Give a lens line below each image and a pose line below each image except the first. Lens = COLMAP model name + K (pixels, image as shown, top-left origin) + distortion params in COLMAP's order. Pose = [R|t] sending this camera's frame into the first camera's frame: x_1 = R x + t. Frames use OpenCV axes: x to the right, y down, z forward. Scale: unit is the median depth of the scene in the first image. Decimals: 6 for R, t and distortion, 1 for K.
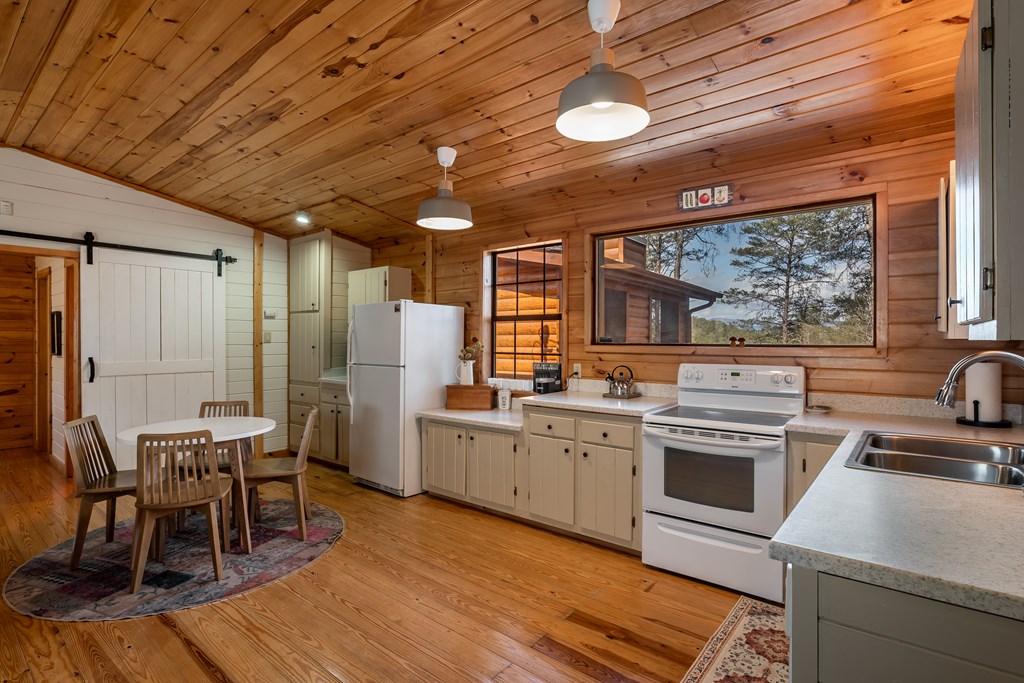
lens RADIAL K [[504.0, 0, 515.2], [0, 504.0, 336.2], [0, 0, 1]] dist [-0.048042, 0.020630]
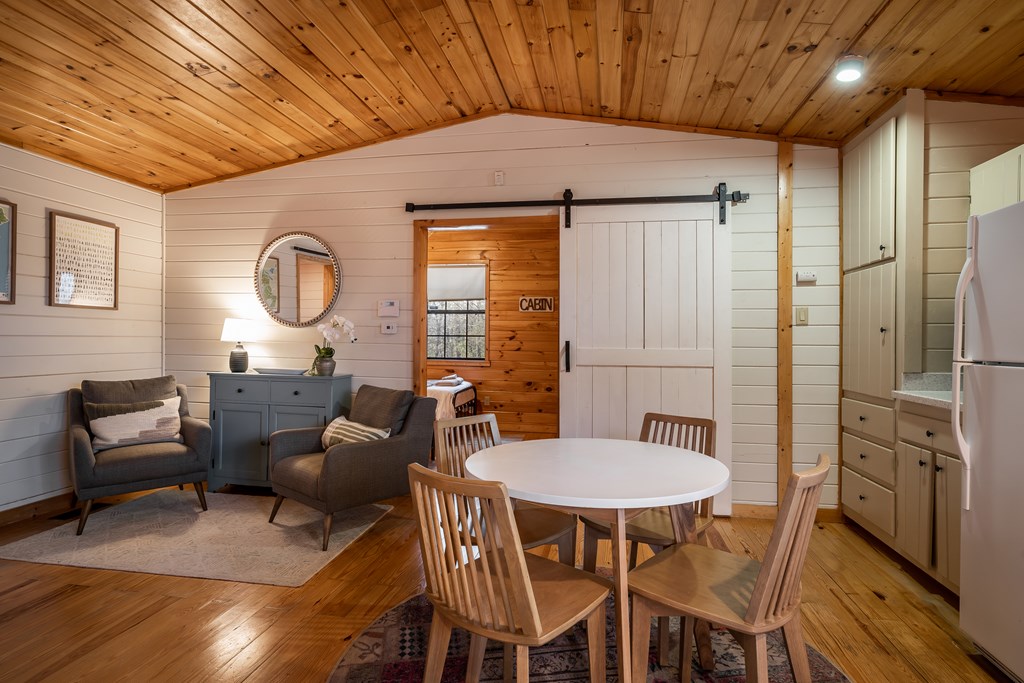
lens RADIAL K [[530.6, 0, 514.2], [0, 530.6, 338.0], [0, 0, 1]] dist [0.004710, 0.001580]
pose [[0.482566, -0.002827, -0.875855, -0.112038], [-0.005627, 0.999964, -0.006327, 0.037894], [0.875841, 0.007981, 0.482533, 0.424601]]
